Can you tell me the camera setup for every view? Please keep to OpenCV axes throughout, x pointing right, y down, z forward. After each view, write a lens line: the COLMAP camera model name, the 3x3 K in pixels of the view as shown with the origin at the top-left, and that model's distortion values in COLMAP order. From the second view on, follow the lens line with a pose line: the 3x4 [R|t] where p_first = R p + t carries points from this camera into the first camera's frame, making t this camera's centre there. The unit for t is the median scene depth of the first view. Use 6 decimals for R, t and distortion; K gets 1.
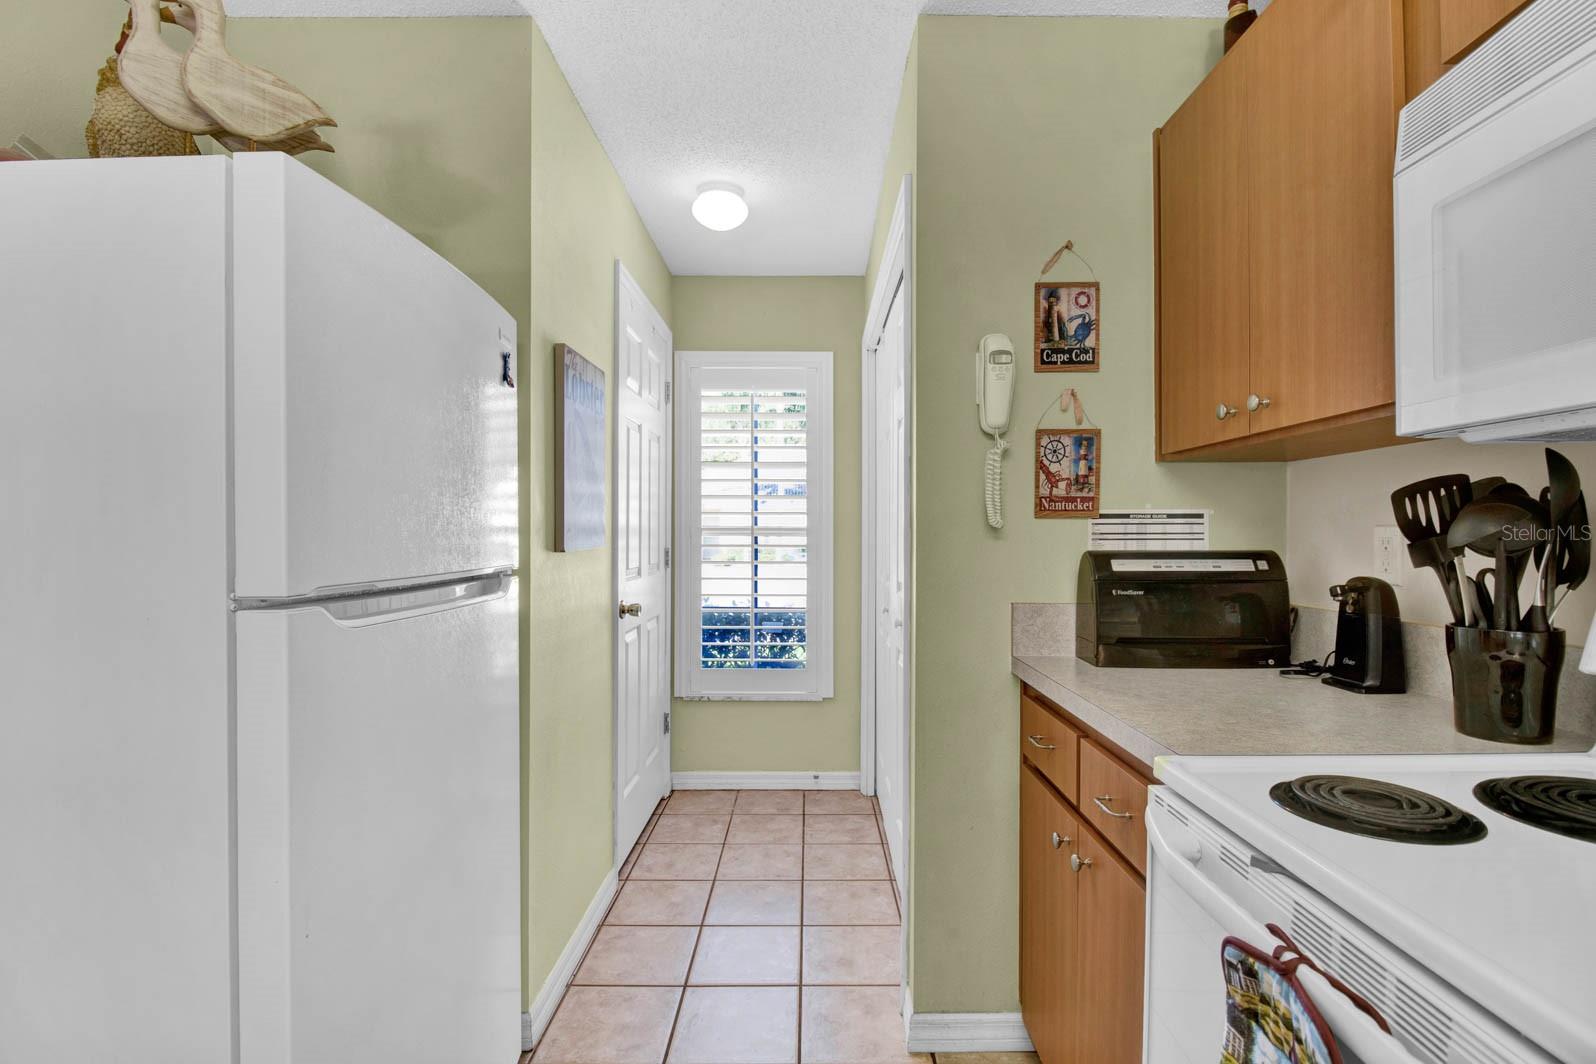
lens RADIAL K [[751.7, 0, 810.6], [0, 751.7, 536.4], [0, 0, 1]] dist [-0.000319, -0.001604]
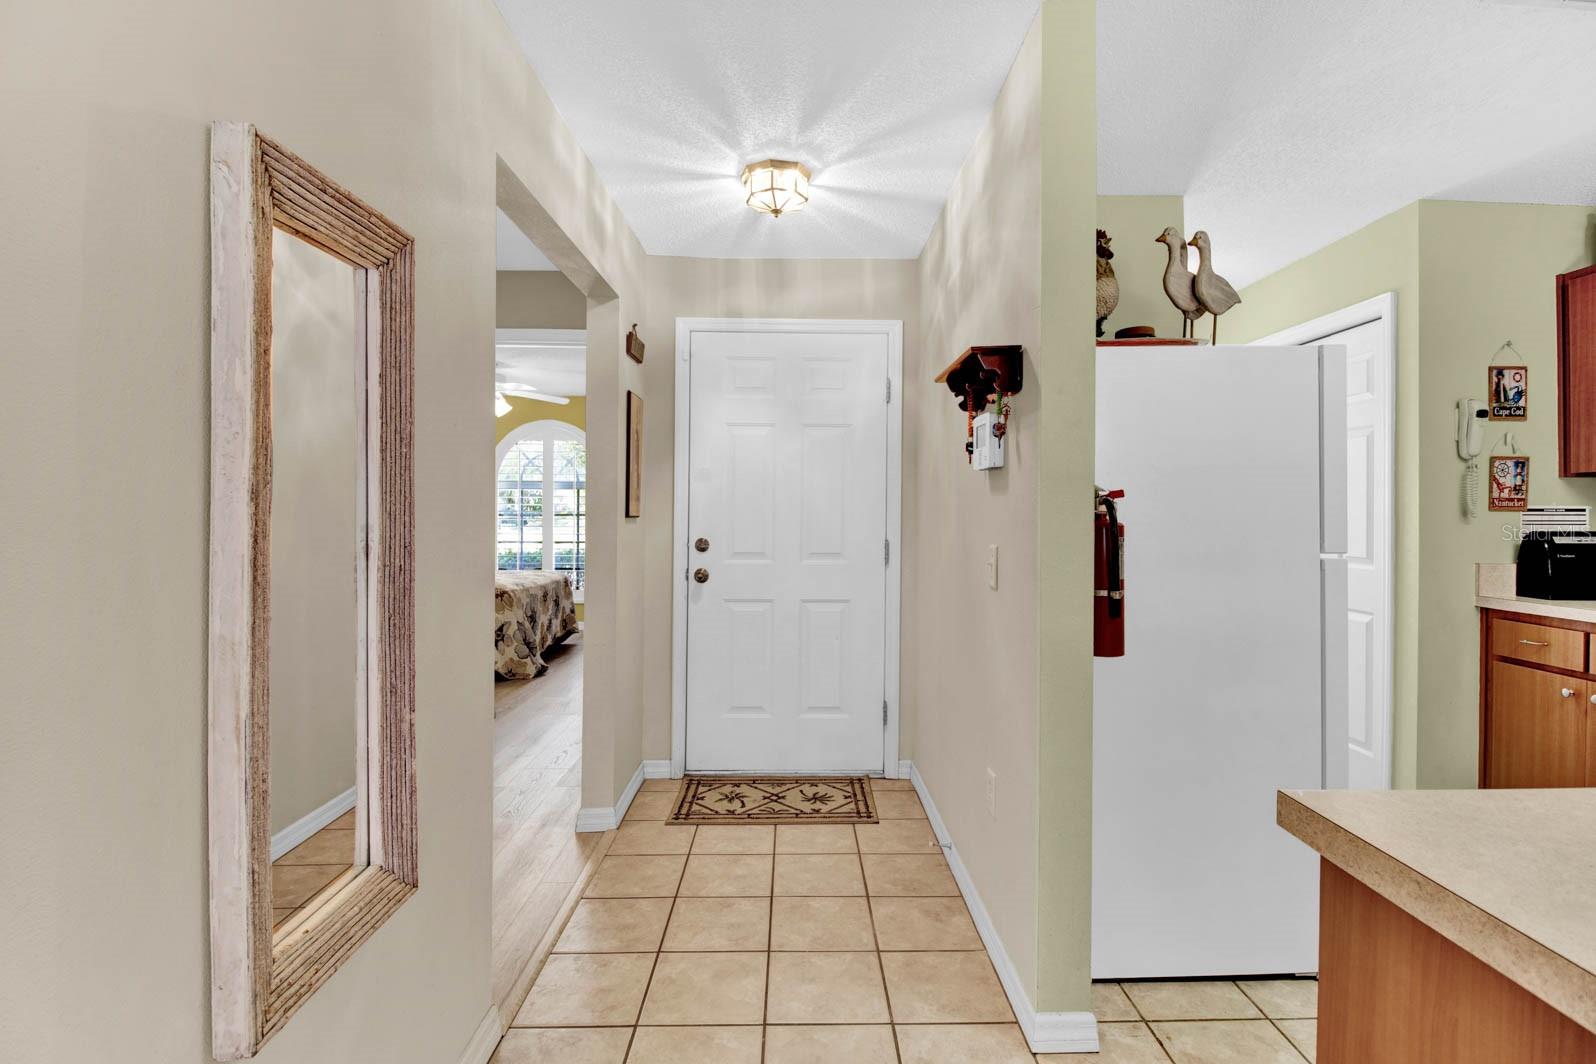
lens RADIAL K [[756.6, 0, 810.5], [0, 756.6, 511.6], [0, 0, 1]] dist [-0.001167, -0.011899]
pose [[0.999730, 0.004181, 0.022871, -1.206684], [-0.004121, 0.999988, -0.002690, -0.013004], [-0.022882, 0.002595, 0.999735, -0.584970]]
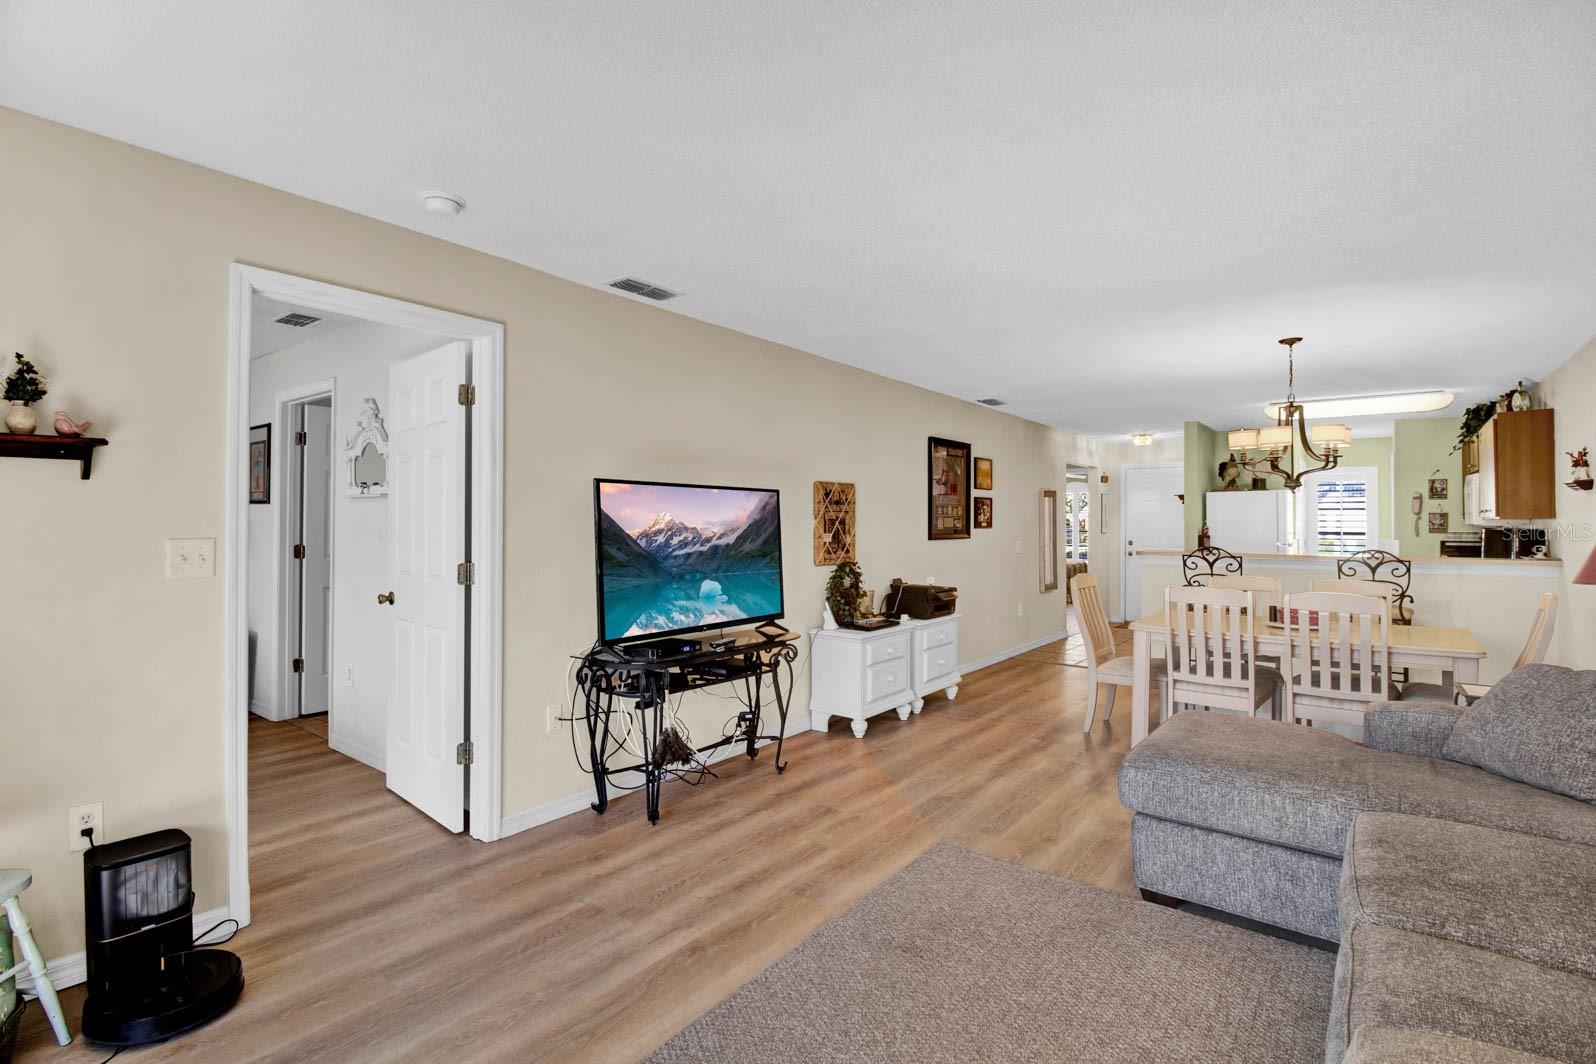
lens RADIAL K [[770.2, 0, 792.4], [0, 770.2, 511.2], [0, 0, 1]] dist [0.010936, -0.020320]
pose [[0.791752, -0.004749, -0.610825, 0.099559], [-0.005819, 0.999866, -0.015317, -0.062193], [0.610815, 0.015682, 0.791618, -4.799782]]
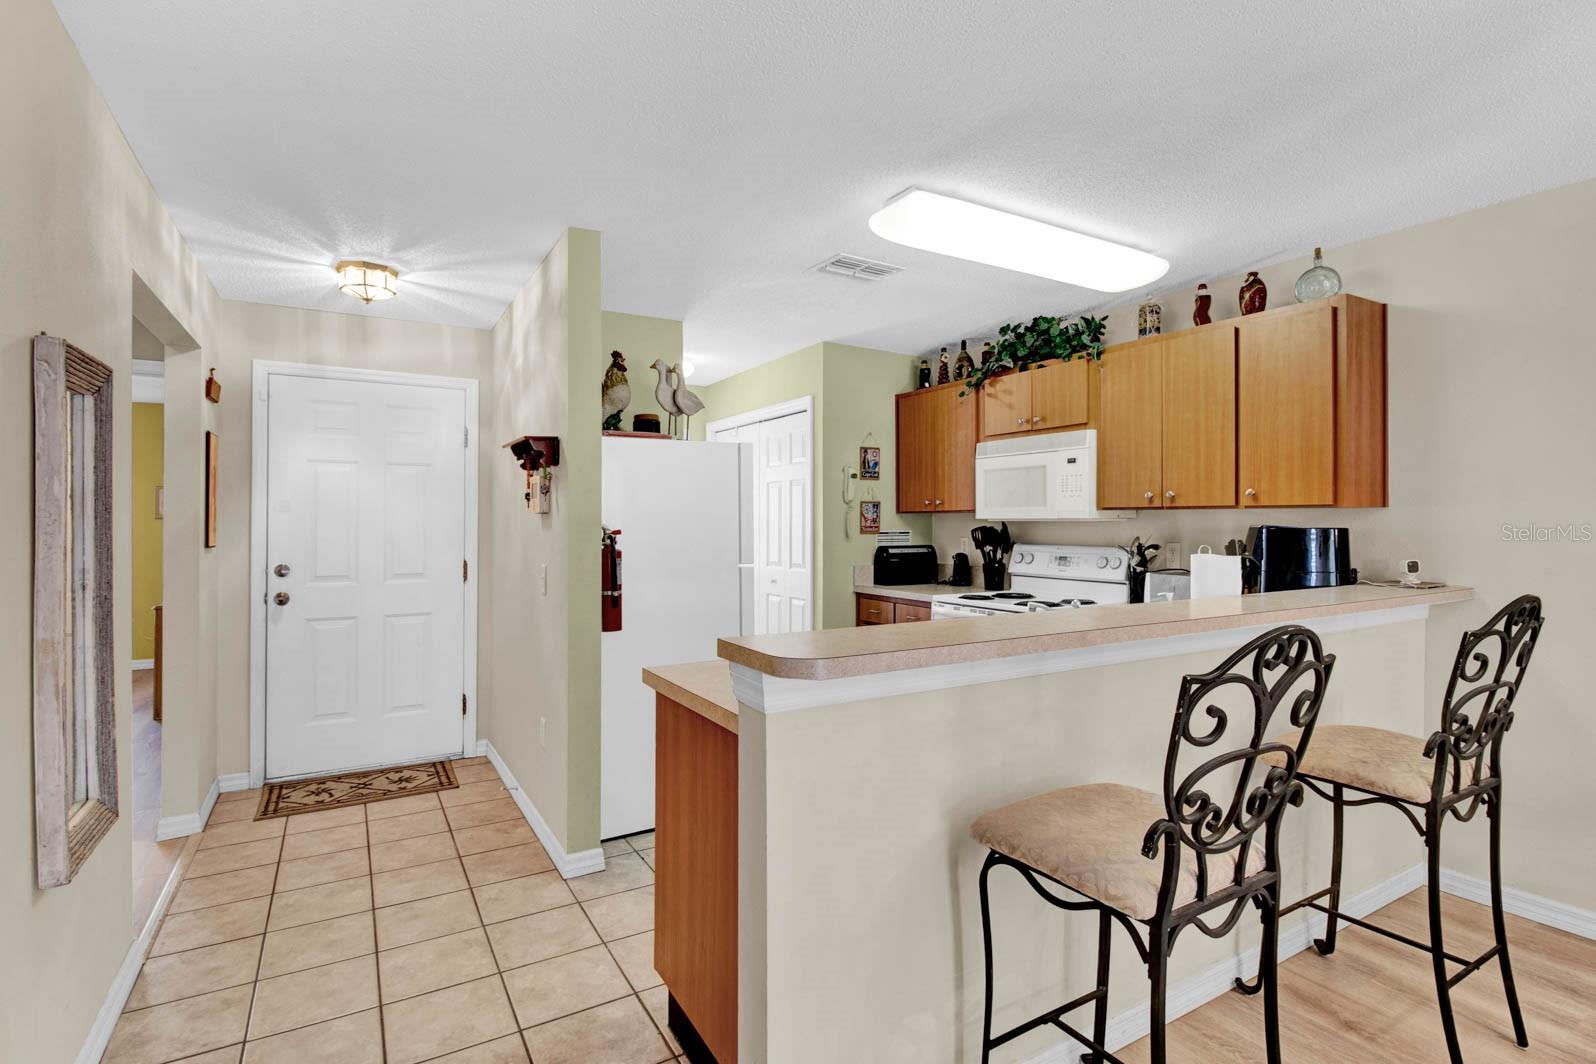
lens RADIAL K [[758.6, 0, 806.2], [0, 758.6, 520.5], [0, 0, 1]] dist [-0.015928, -0.001940]
pose [[0.853739, 0.001380, 0.520700, -1.285308], [0.002621, 0.999972, -0.006948, -0.054701], [-0.520695, 0.007297, 0.853711, -1.221083]]
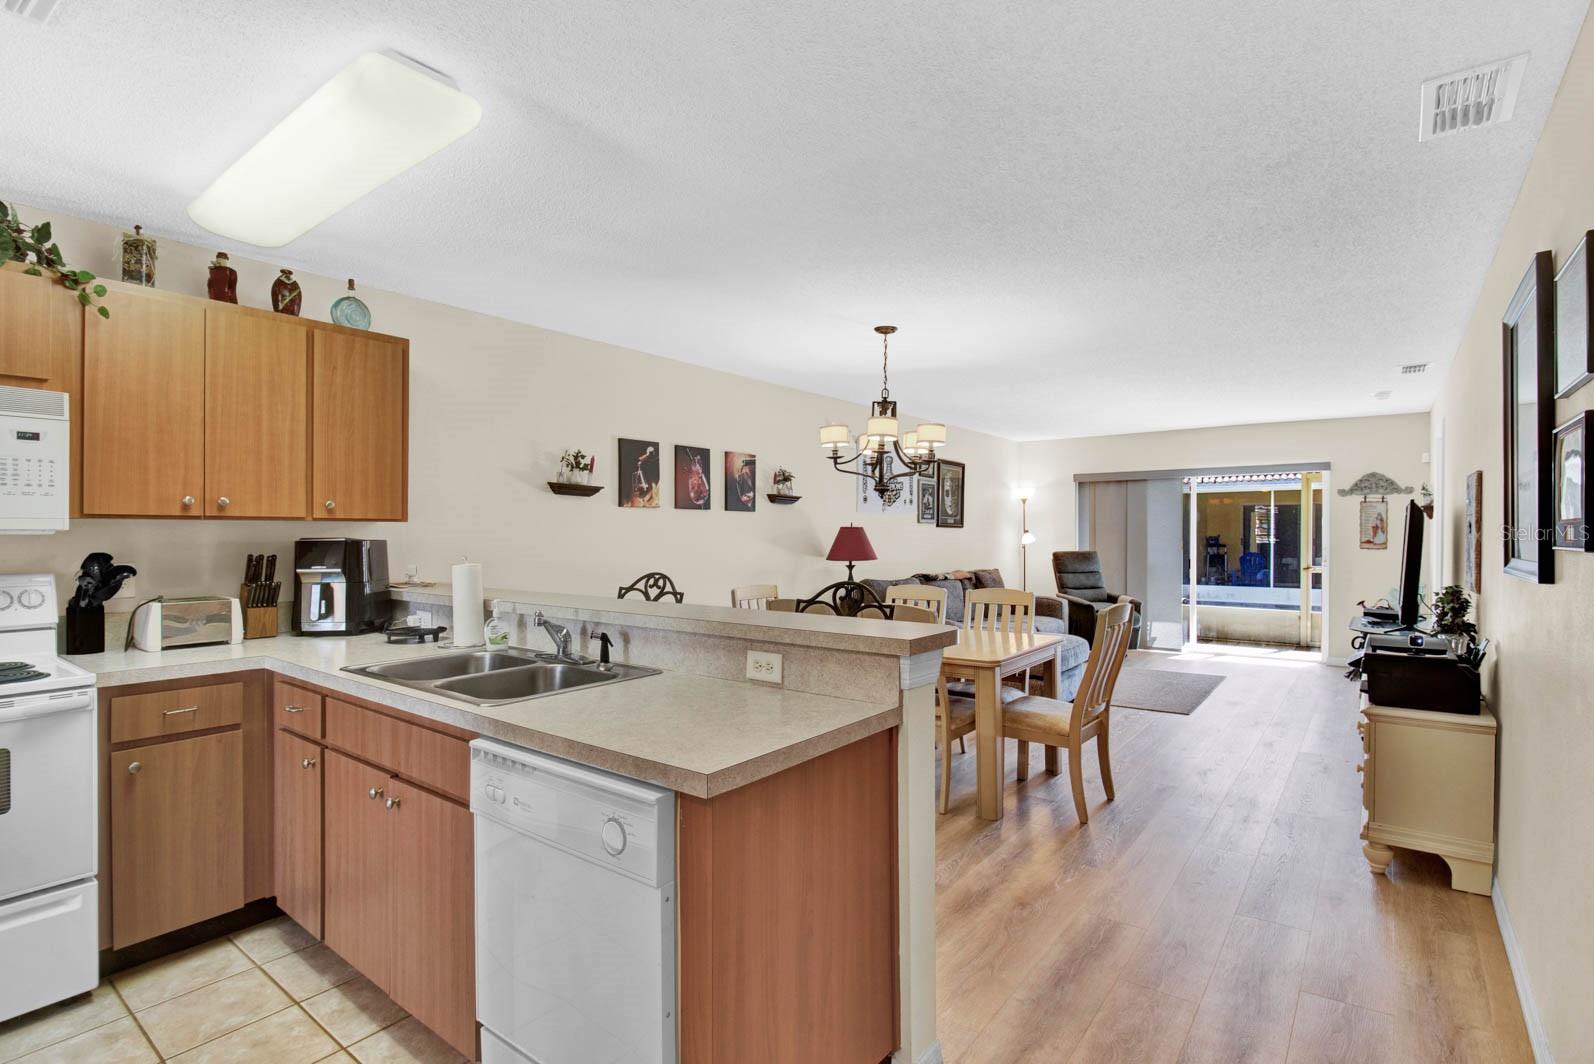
lens RADIAL K [[771.5, 0, 788.8], [0, 771.5, 543.4], [0, 0, 1]] dist [0.003394, -0.020045]
pose [[-0.794879, -0.007028, 0.606727, -1.389372], [0.002705, 0.999882, 0.015127, -0.064661], [-0.606762, 0.013666, -0.794766, 0.413792]]
